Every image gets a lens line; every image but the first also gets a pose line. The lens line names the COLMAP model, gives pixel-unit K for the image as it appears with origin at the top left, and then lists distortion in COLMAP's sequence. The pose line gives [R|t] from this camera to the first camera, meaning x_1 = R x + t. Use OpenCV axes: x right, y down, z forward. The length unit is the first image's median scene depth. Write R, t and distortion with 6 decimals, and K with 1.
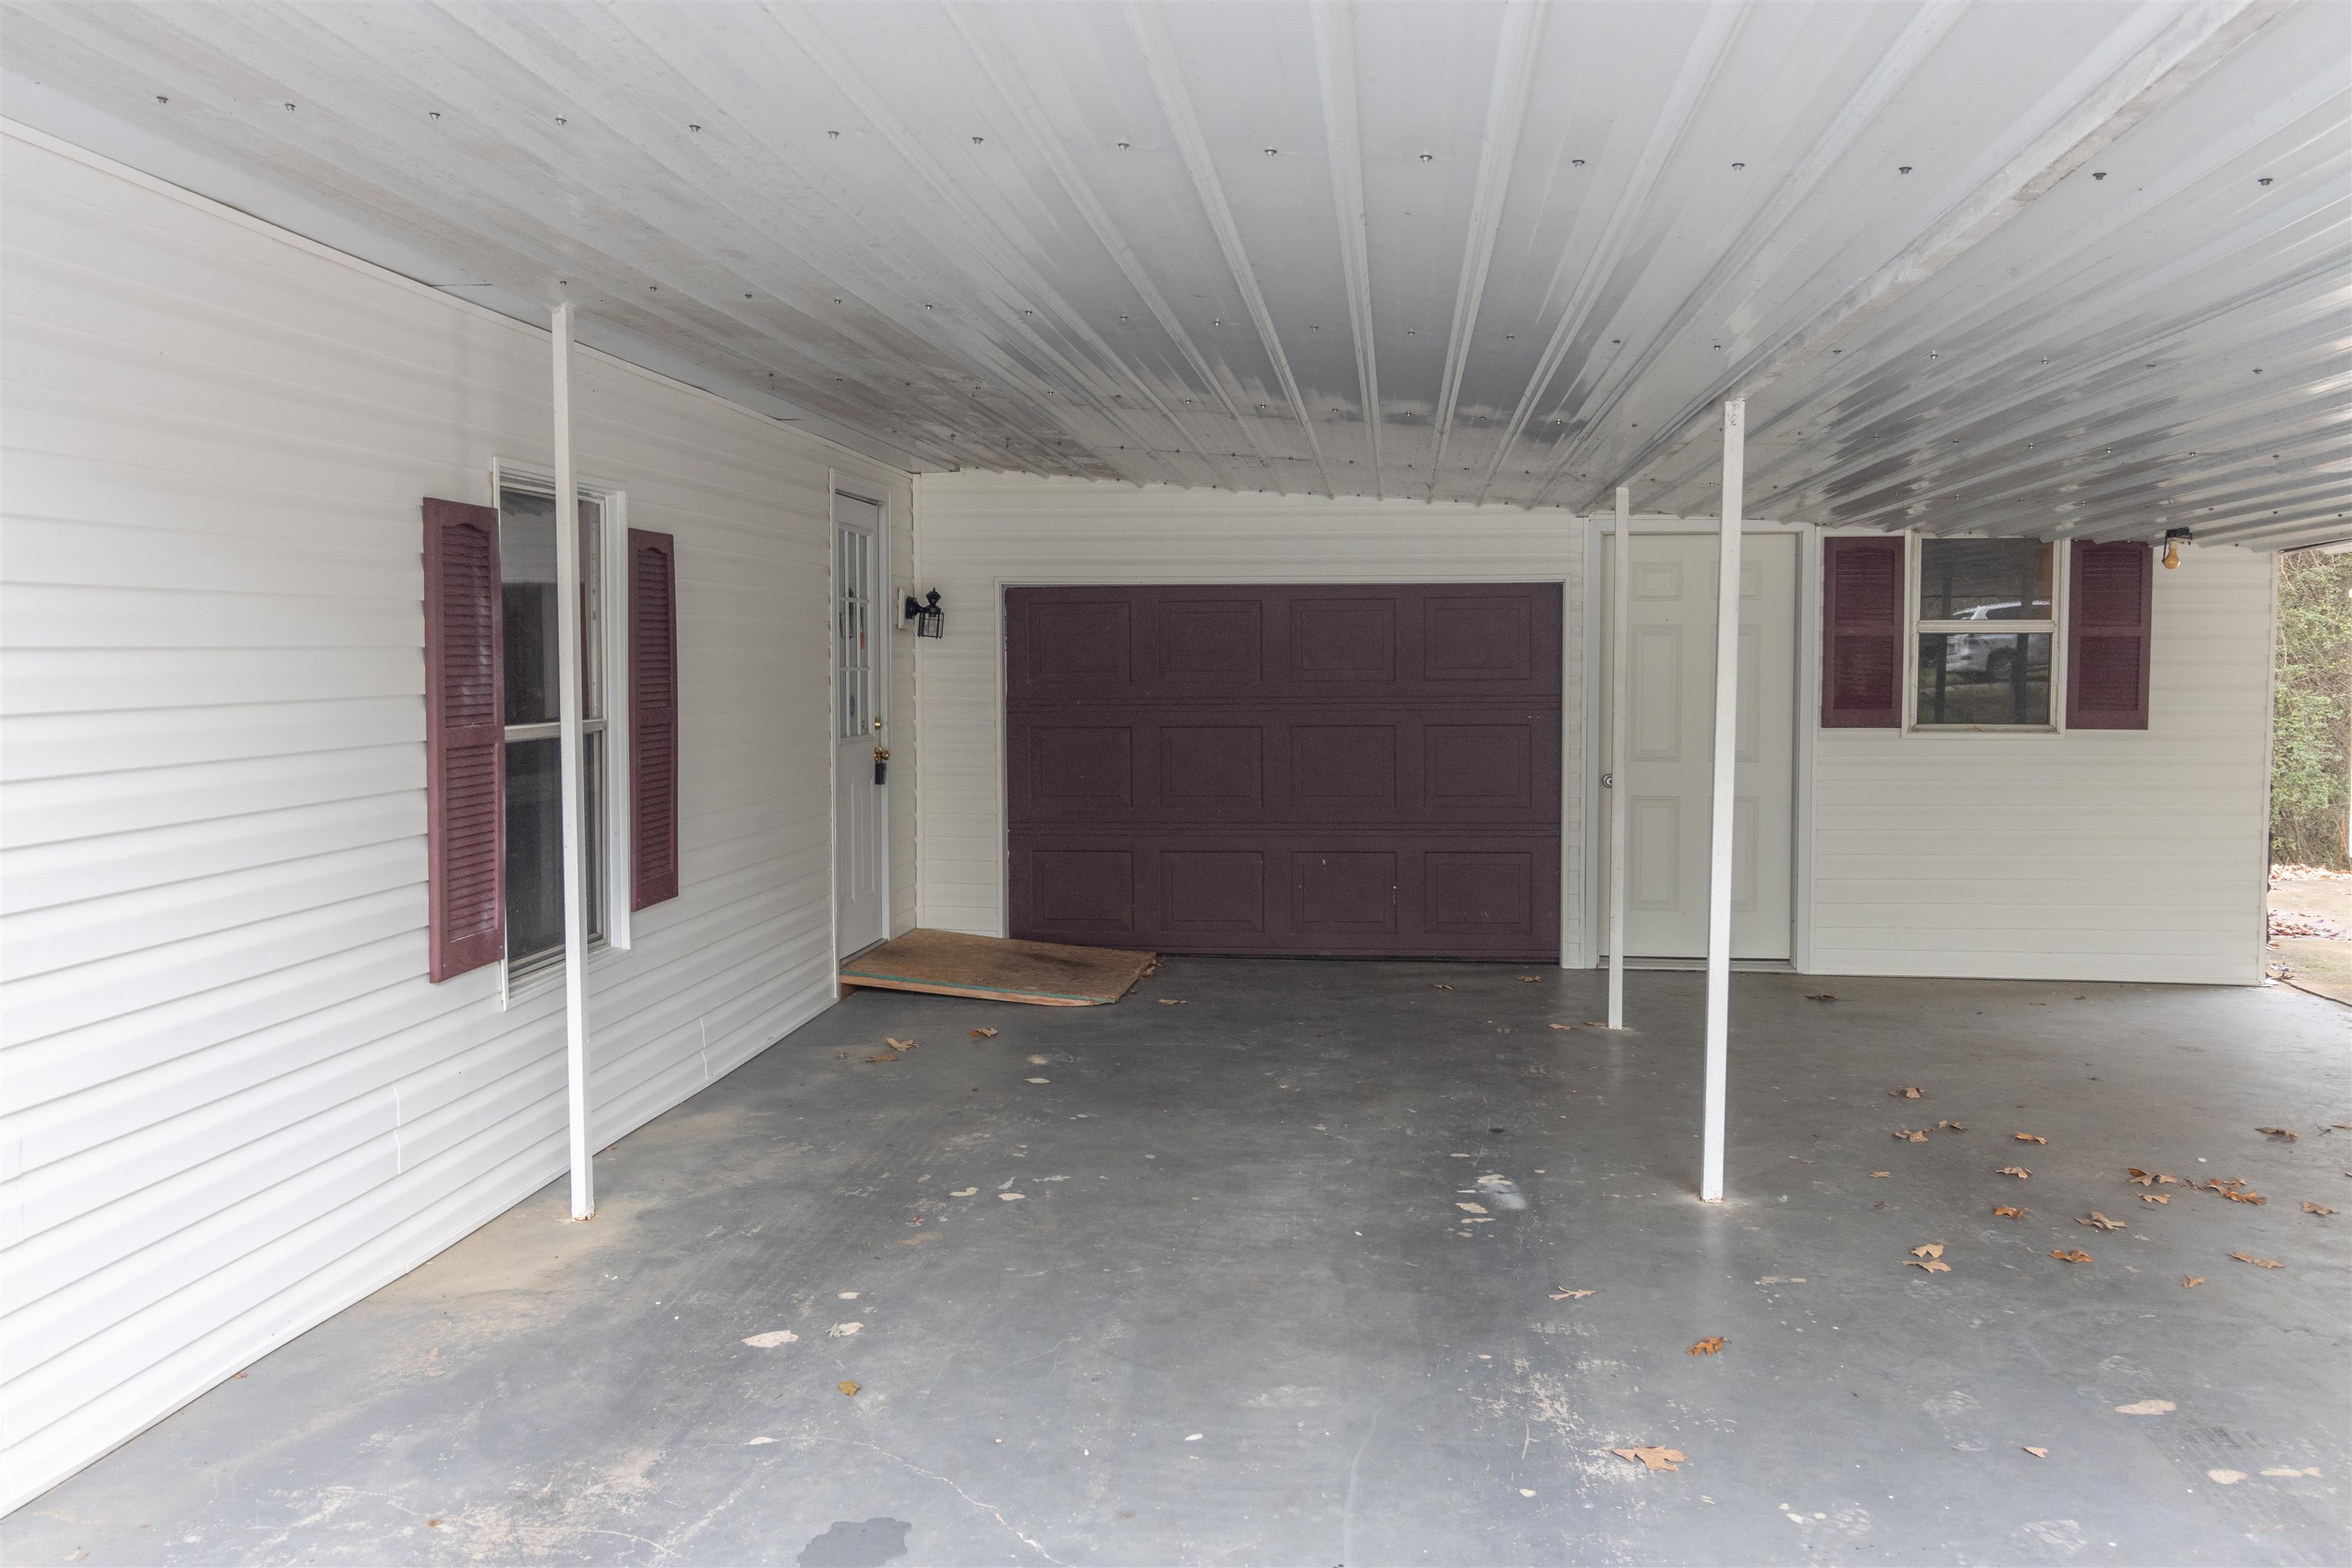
lens RADIAL K [[1858.1, 0, 1176.0], [0, 1858.1, 784.0], [0, 0, 1]] dist [0.001221, 0.000525]
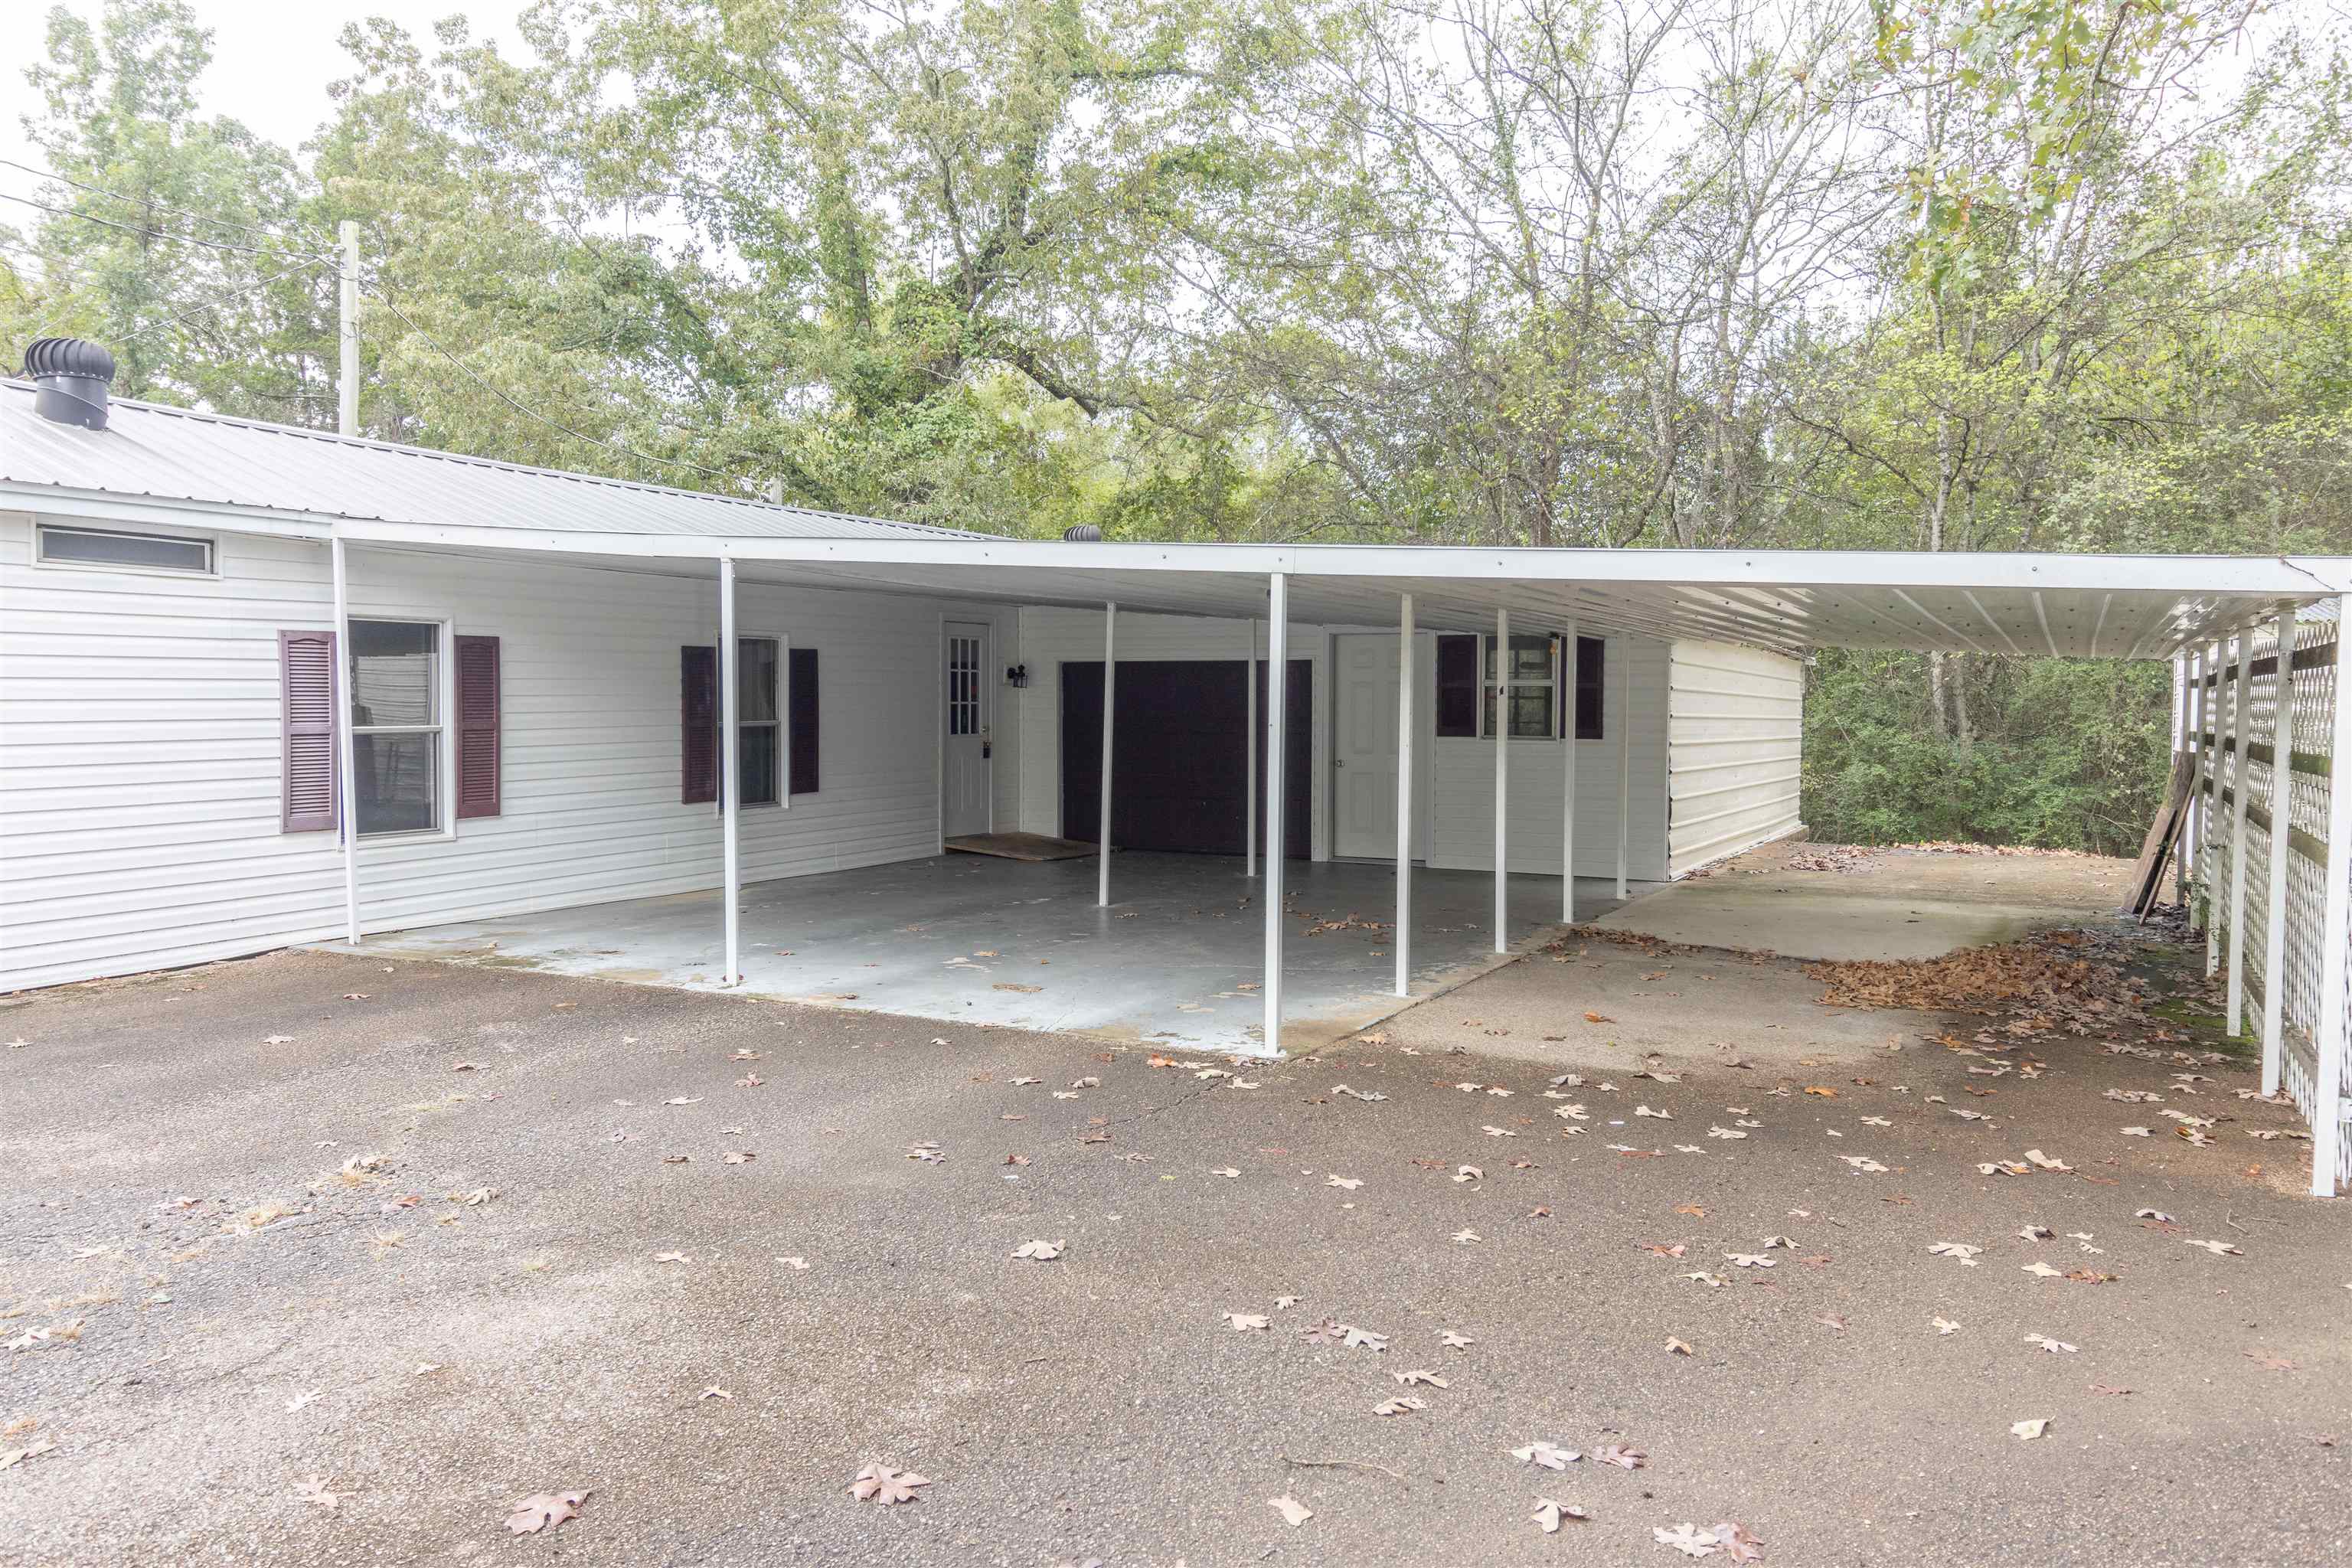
lens RADIAL K [[1706.6, 0, 1170.6], [0, 1706.6, 776.3], [0, 0, 1]] dist [-0.011638, 0.057302]
pose [[0.932712, 0.019866, -0.360073, 0.725342], [-0.027309, 0.999505, -0.015596, 0.044696], [0.359585, 0.024380, 0.932794, -0.713238]]
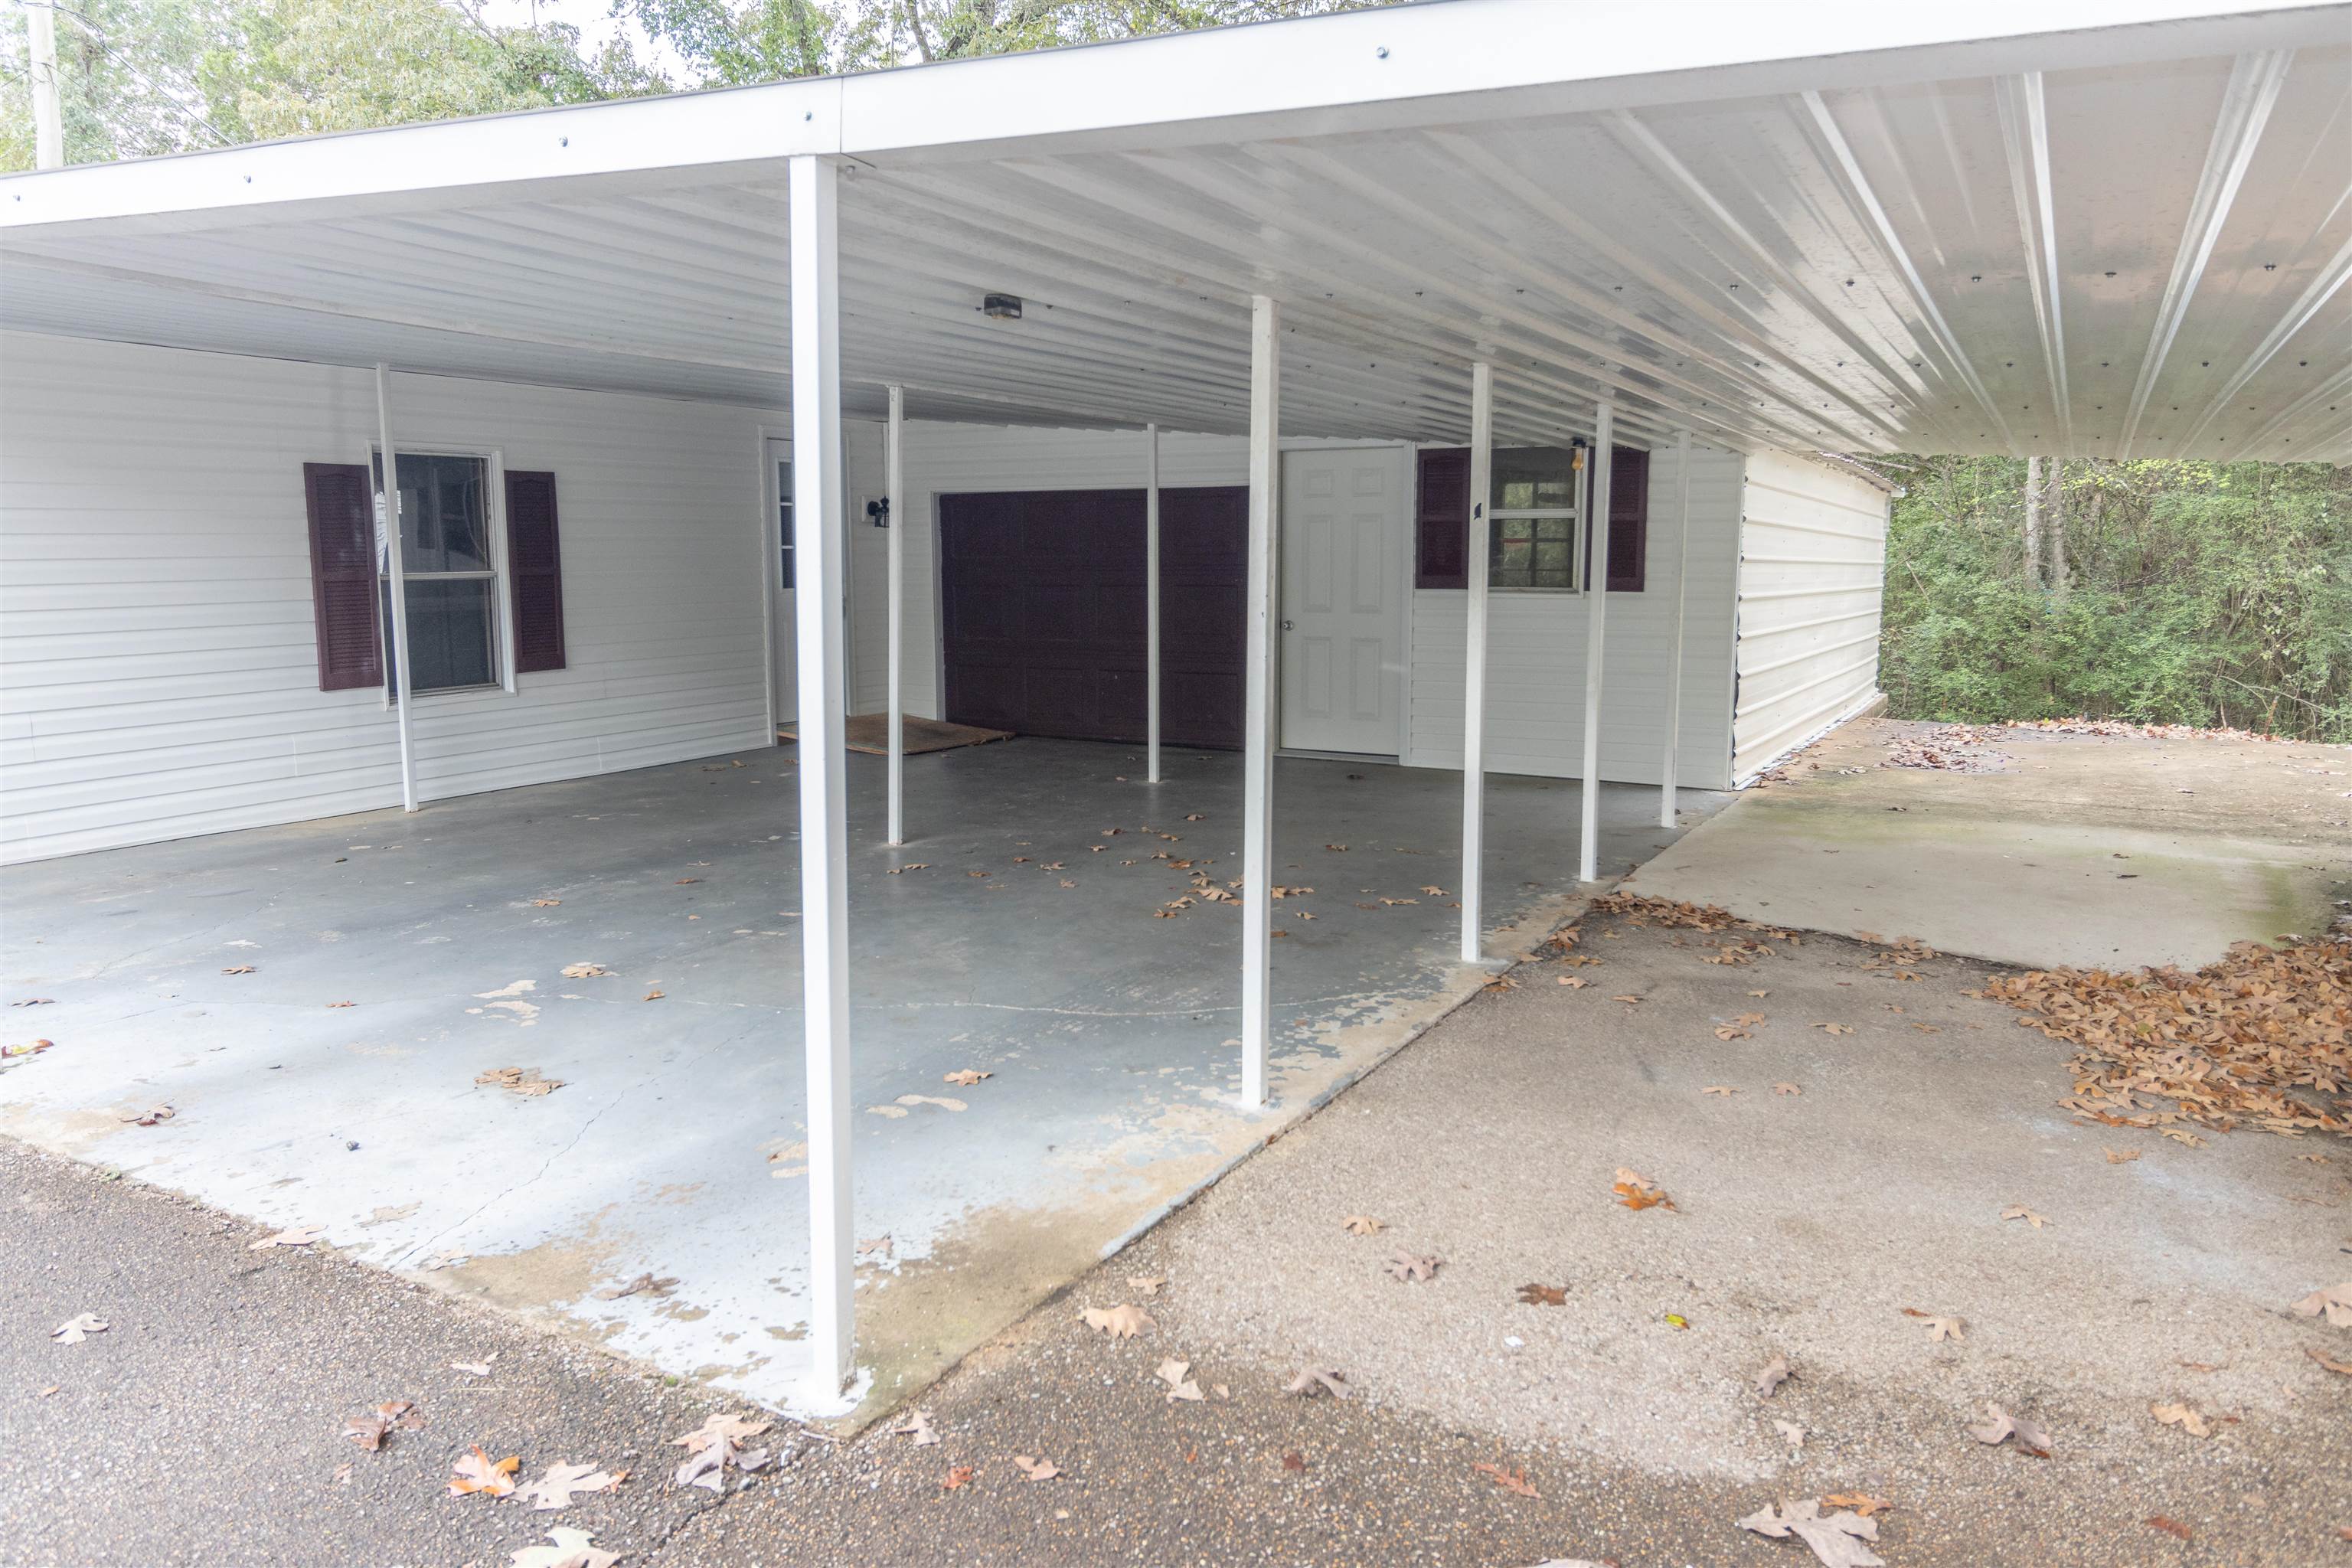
lens RADIAL K [[1602.8, 0, 1176.0], [0, 1602.8, 784.0], [0, 0, 1]] dist [0.001241, 0.001988]
pose [[0.922873, 0.053874, -0.381317, 0.651842], [-0.023513, 0.996202, 0.083840, 0.018981], [0.384386, -0.068408, 0.920635, -0.181279]]
